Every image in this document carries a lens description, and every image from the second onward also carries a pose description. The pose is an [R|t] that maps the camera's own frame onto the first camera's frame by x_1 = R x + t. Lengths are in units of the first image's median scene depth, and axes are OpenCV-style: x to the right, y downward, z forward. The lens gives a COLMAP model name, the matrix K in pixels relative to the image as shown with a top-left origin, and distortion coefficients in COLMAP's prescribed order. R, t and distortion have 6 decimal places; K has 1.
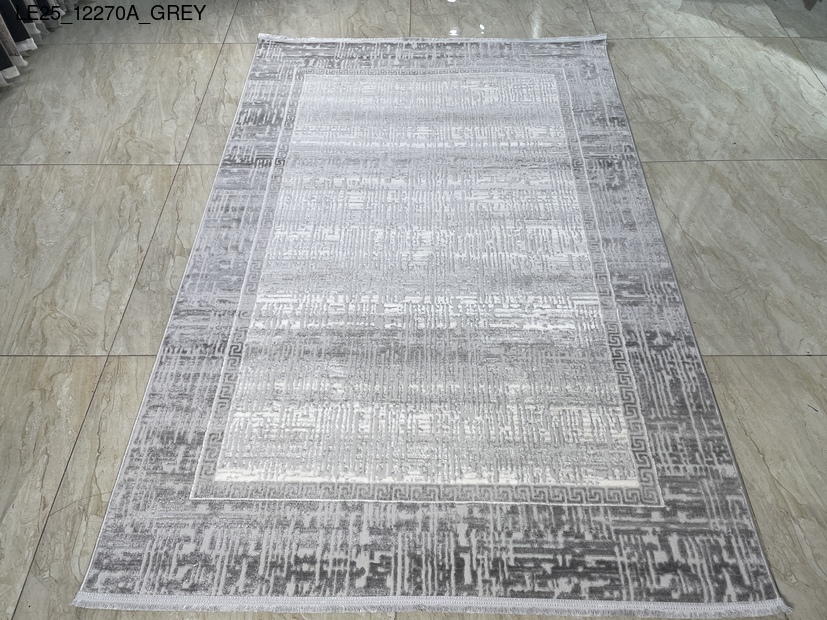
lens RADIAL K [[617.4, 0, 415.2], [0, 617.4, 309.6], [0, 0, 1]] dist [0.054734, -0.047627]
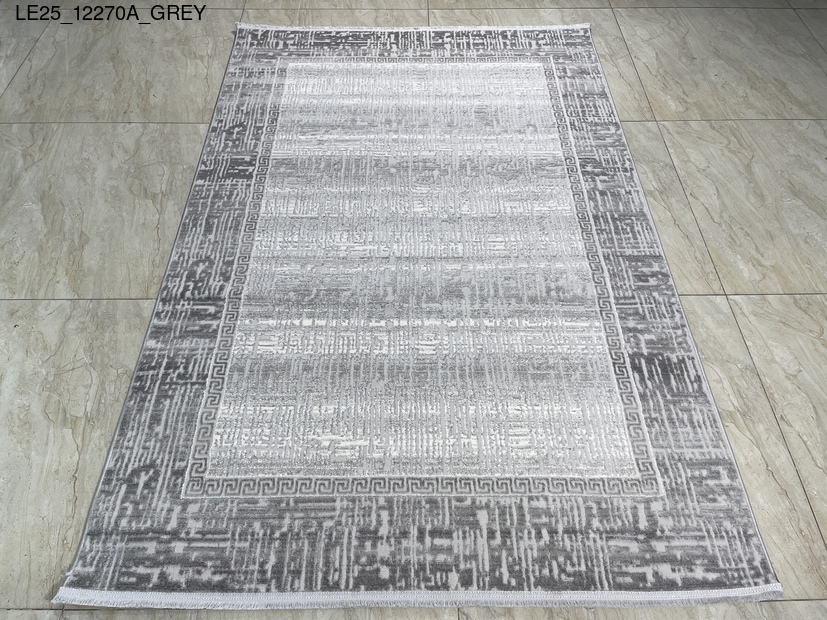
lens RADIAL K [[617.4, 0, 421.7], [0, 617.4, 305.3], [0, 0, 1]] dist [0.054734, -0.047627]
pose [[-0.999368, 0.033547, -0.011746, 0.035820], [-0.020088, -0.260443, 0.965280, -1.335088], [0.029323, 0.964906, 0.260952, 1.049567]]
